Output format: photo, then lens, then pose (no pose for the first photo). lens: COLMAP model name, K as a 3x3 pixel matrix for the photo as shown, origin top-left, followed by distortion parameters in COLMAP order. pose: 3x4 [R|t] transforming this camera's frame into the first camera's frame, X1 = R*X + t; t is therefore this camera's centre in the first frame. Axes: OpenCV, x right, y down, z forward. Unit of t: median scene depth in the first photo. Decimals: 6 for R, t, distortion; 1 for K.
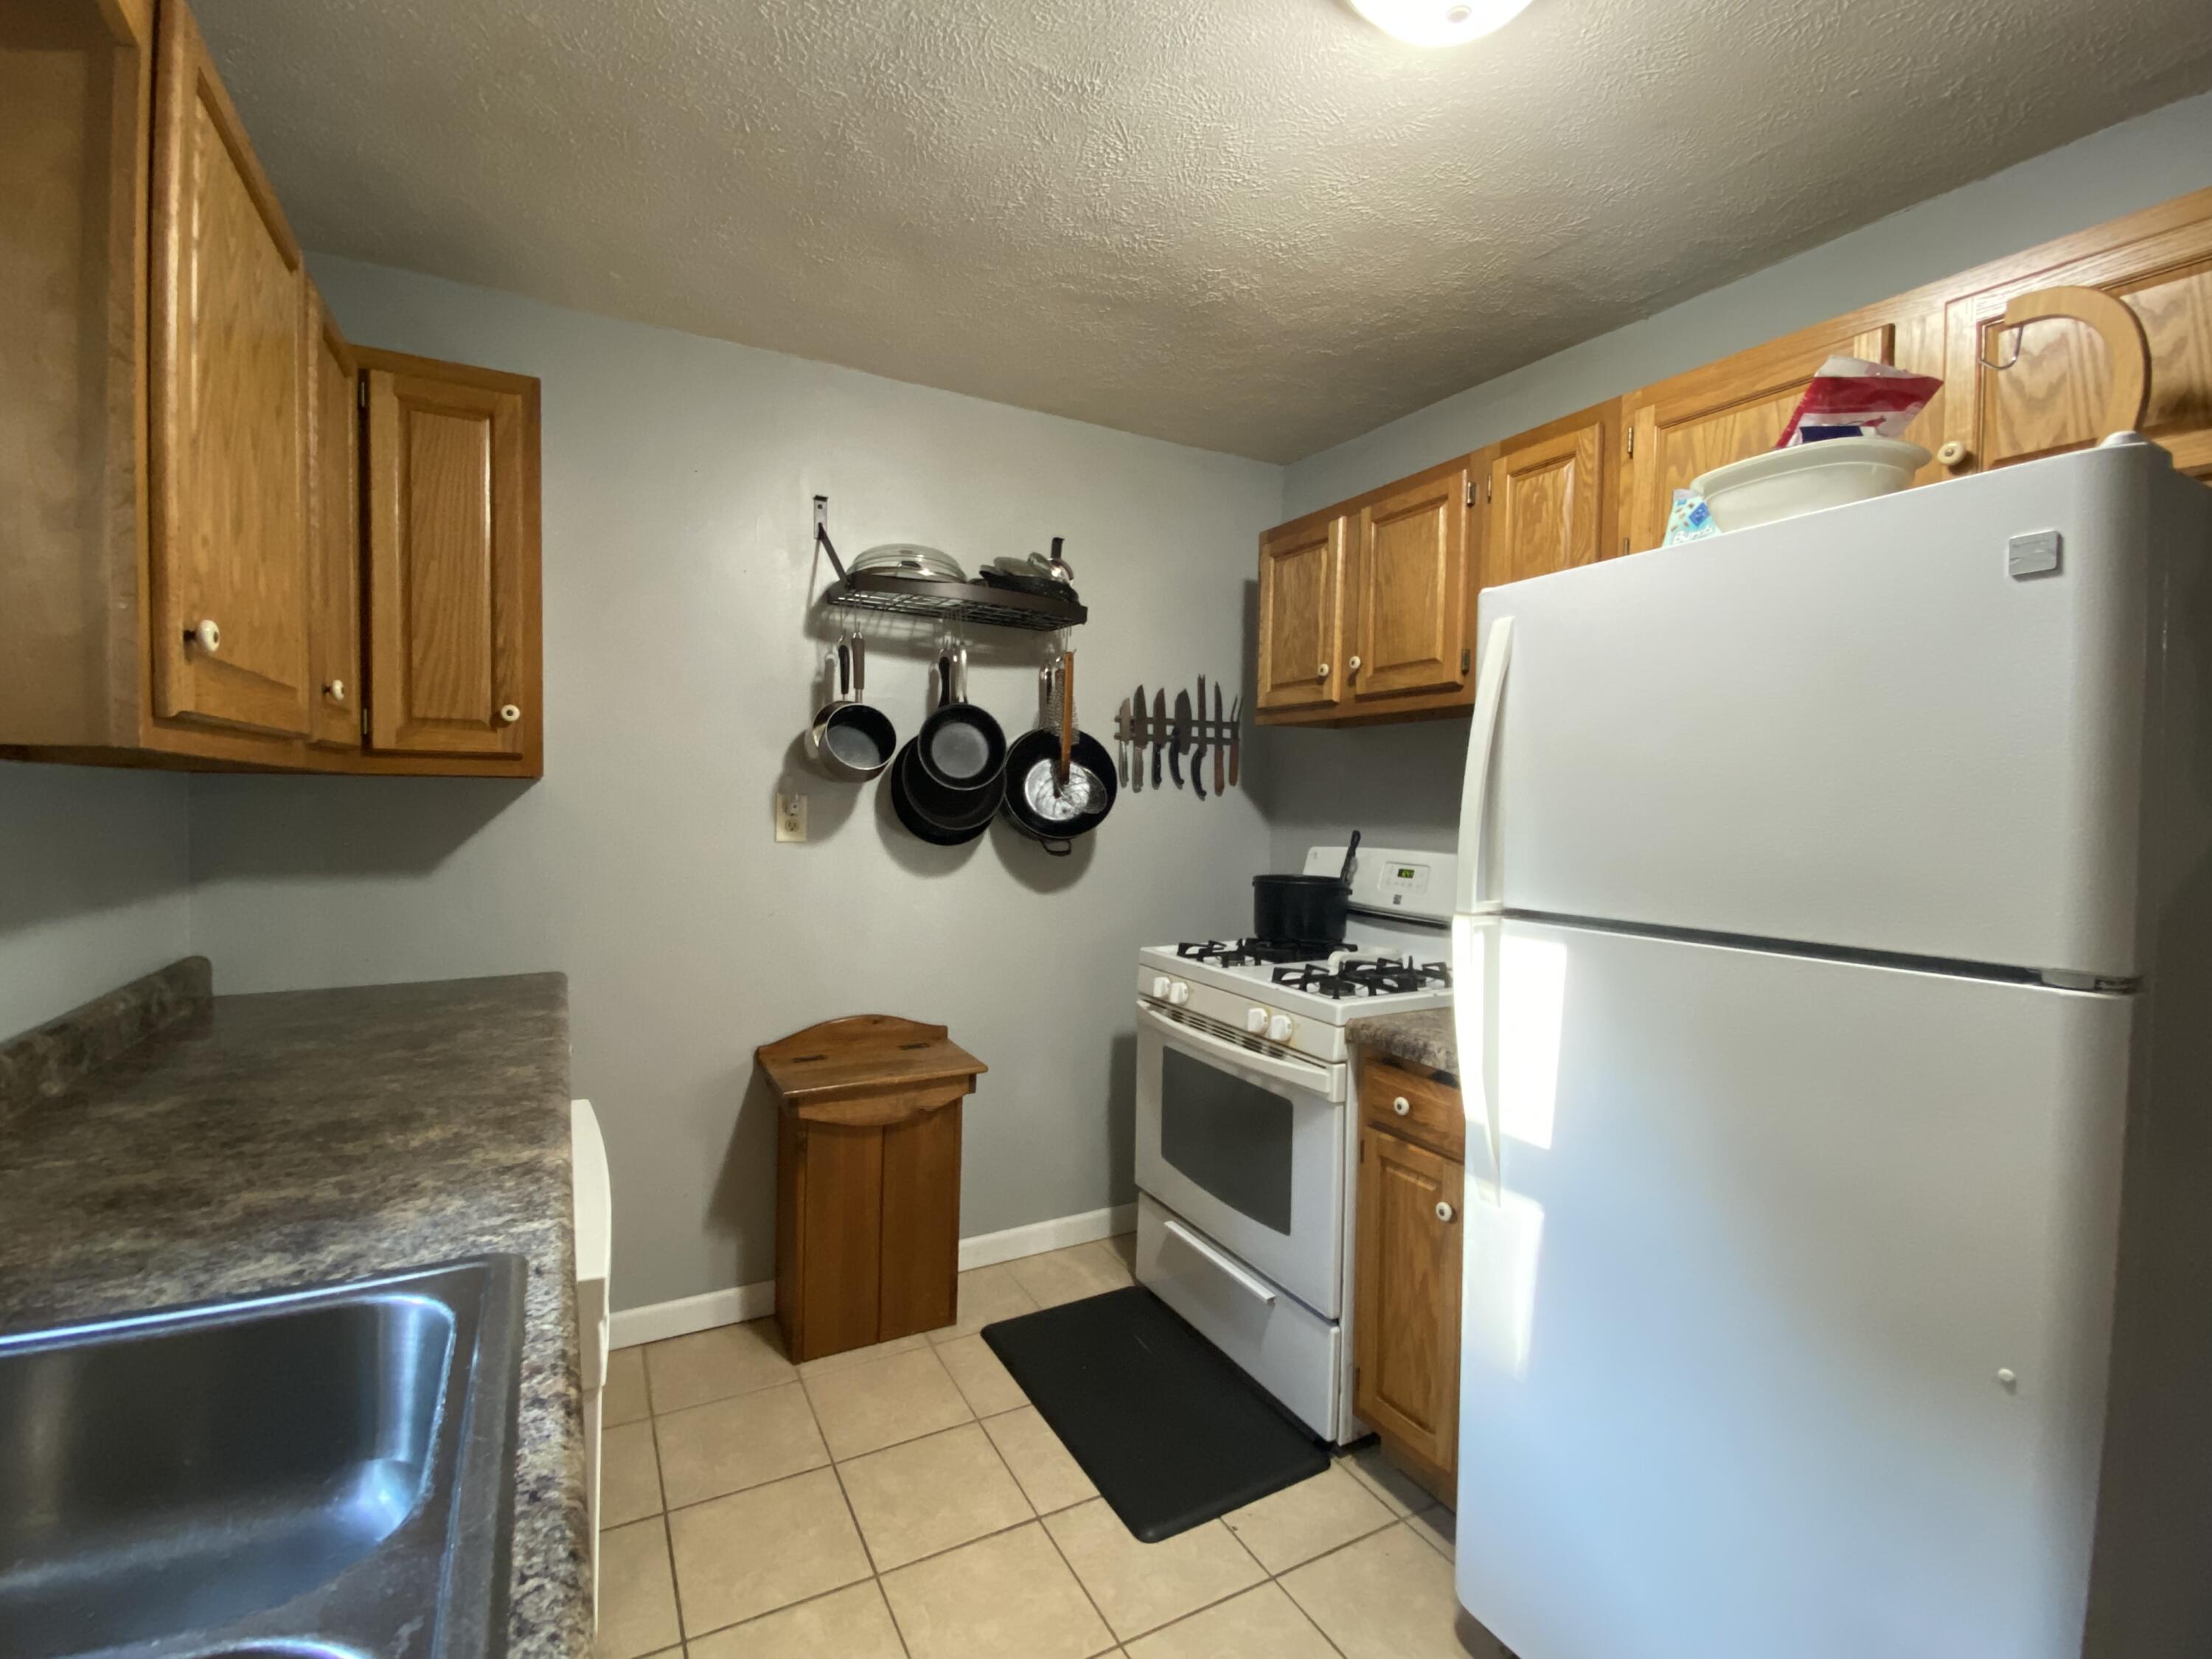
lens RADIAL K [[986.9, 0, 1098.6], [0, 986.9, 818.4], [0, 0, 1]] dist [-0.036198, -0.003916]
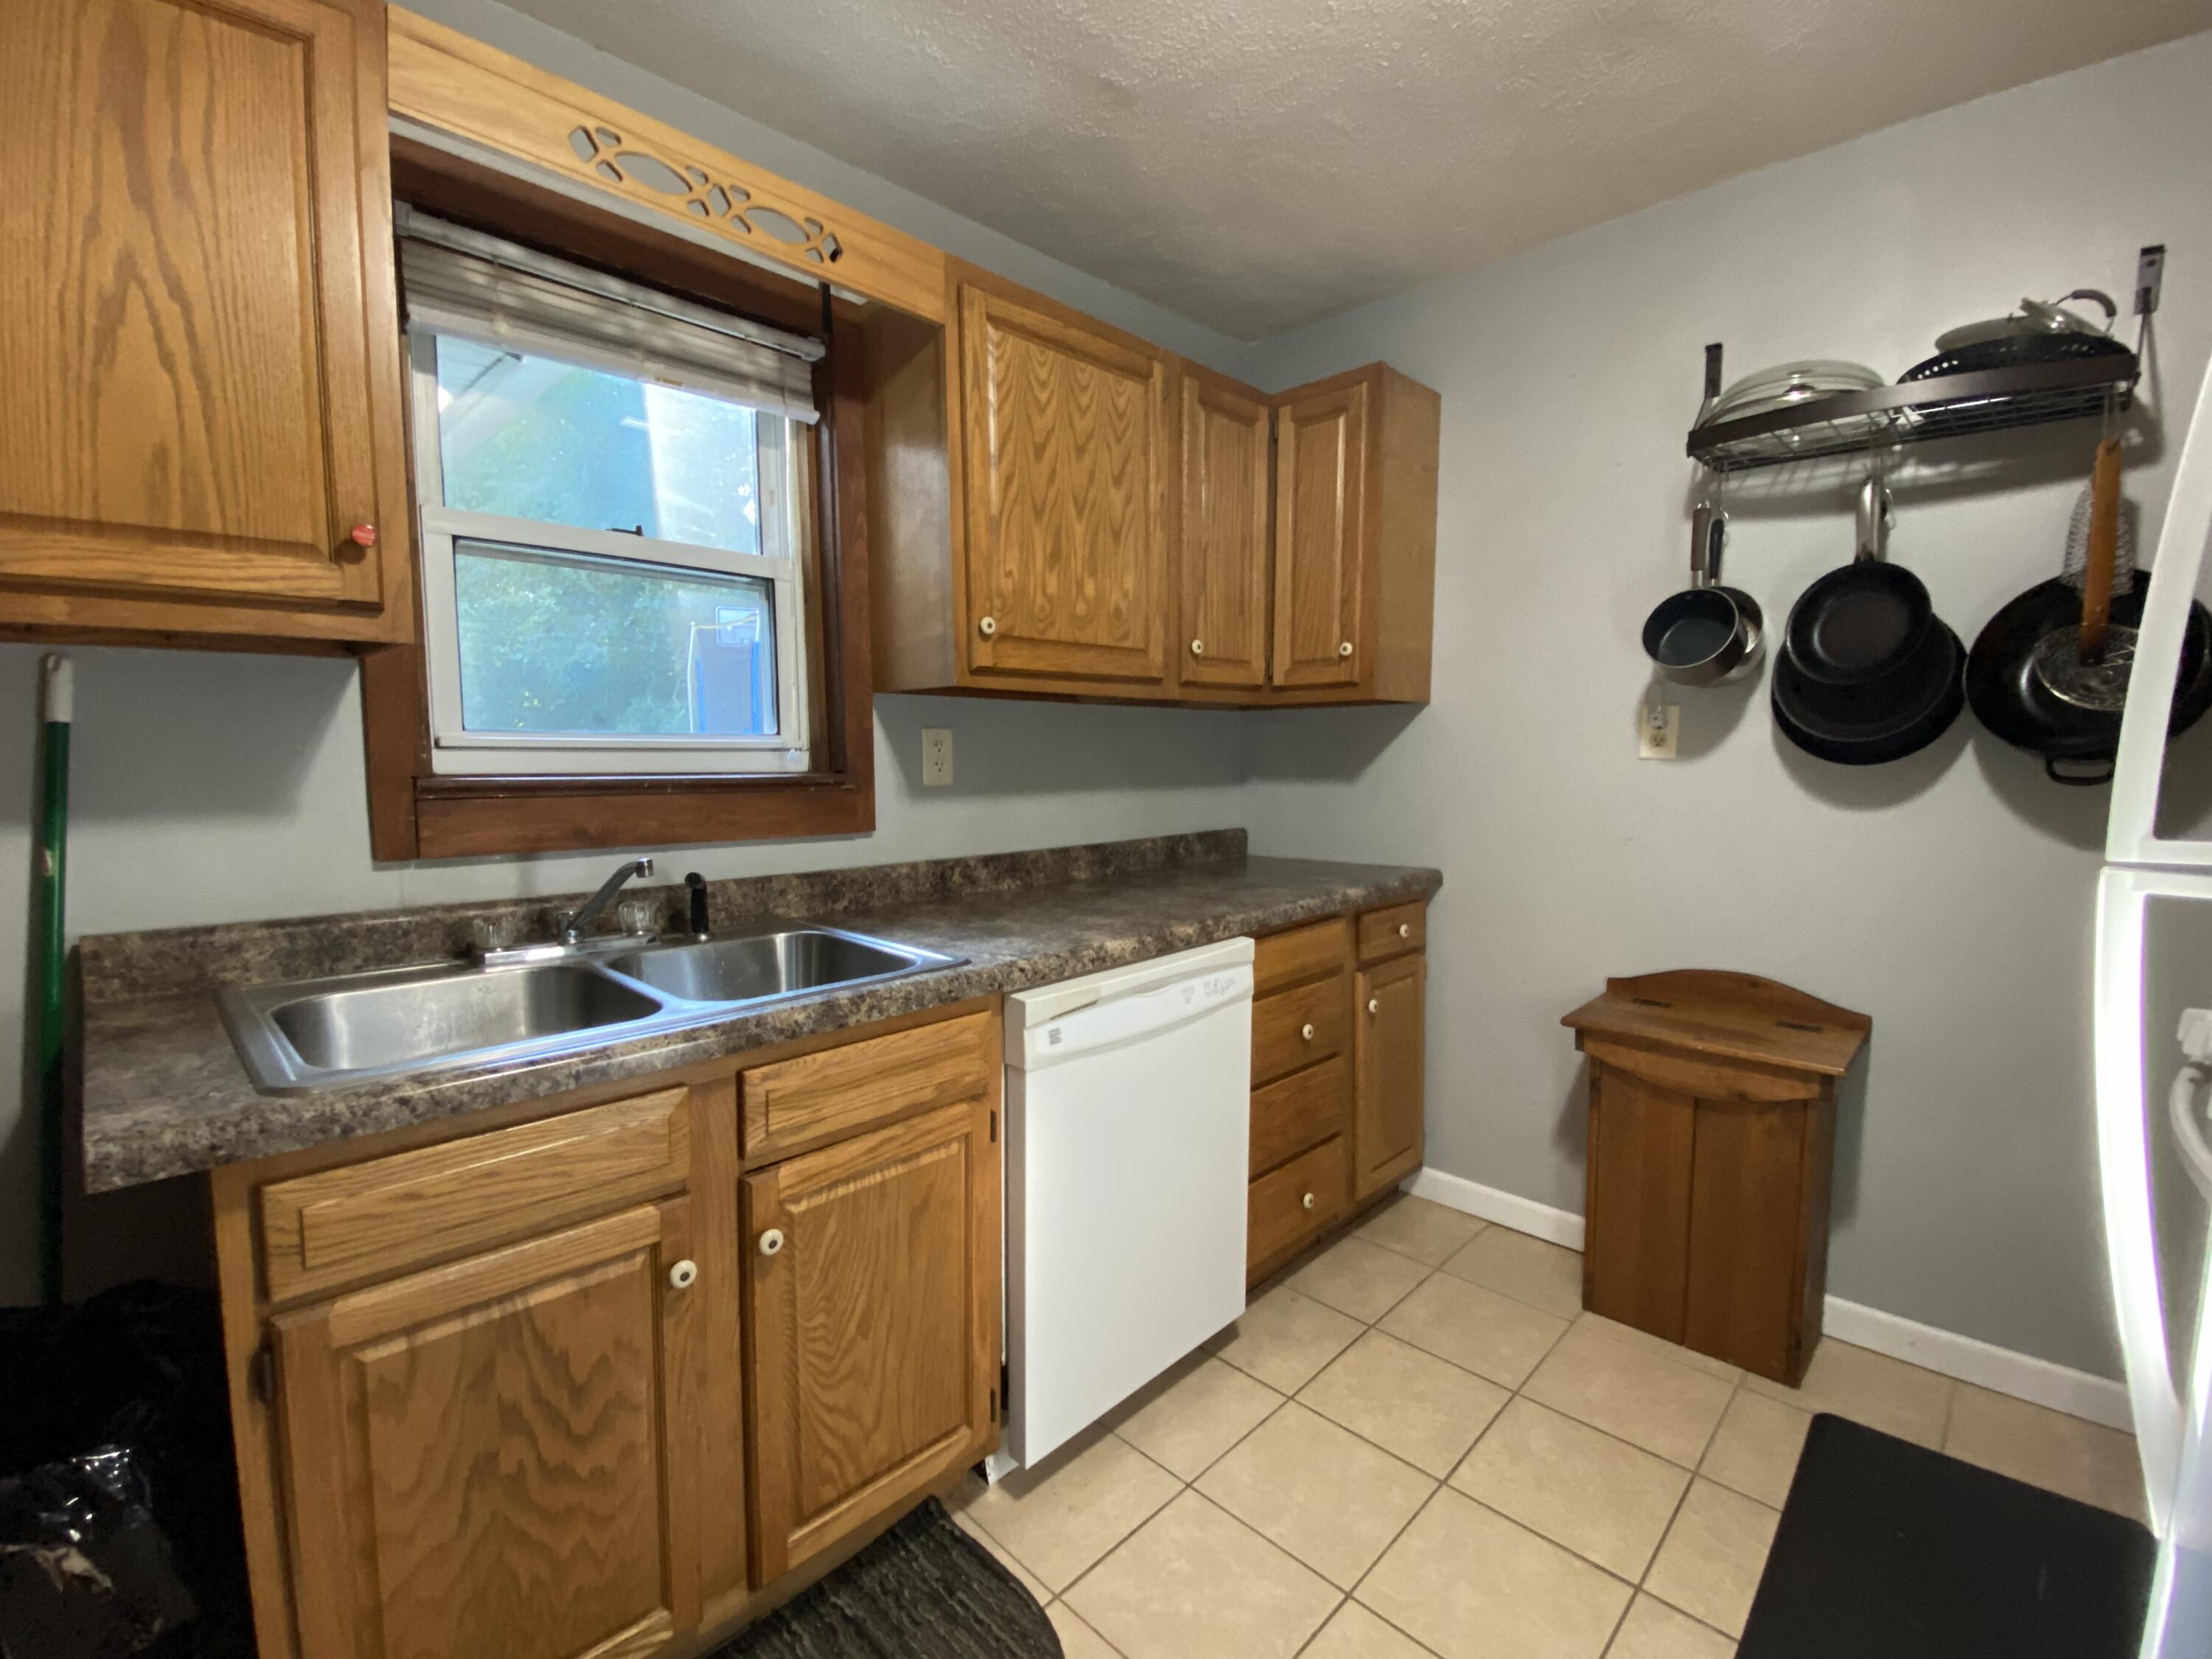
lens RADIAL K [[986.9, 0, 1102.8], [0, 986.9, 847.7], [0, 0, 1]] dist [-0.036198, -0.003916]
pose [[0.225322, 0.074074, -0.971464, 0.454582], [-0.006549, 0.997198, 0.074517, 0.043590], [0.974262, -0.010428, 0.225176, 0.324345]]
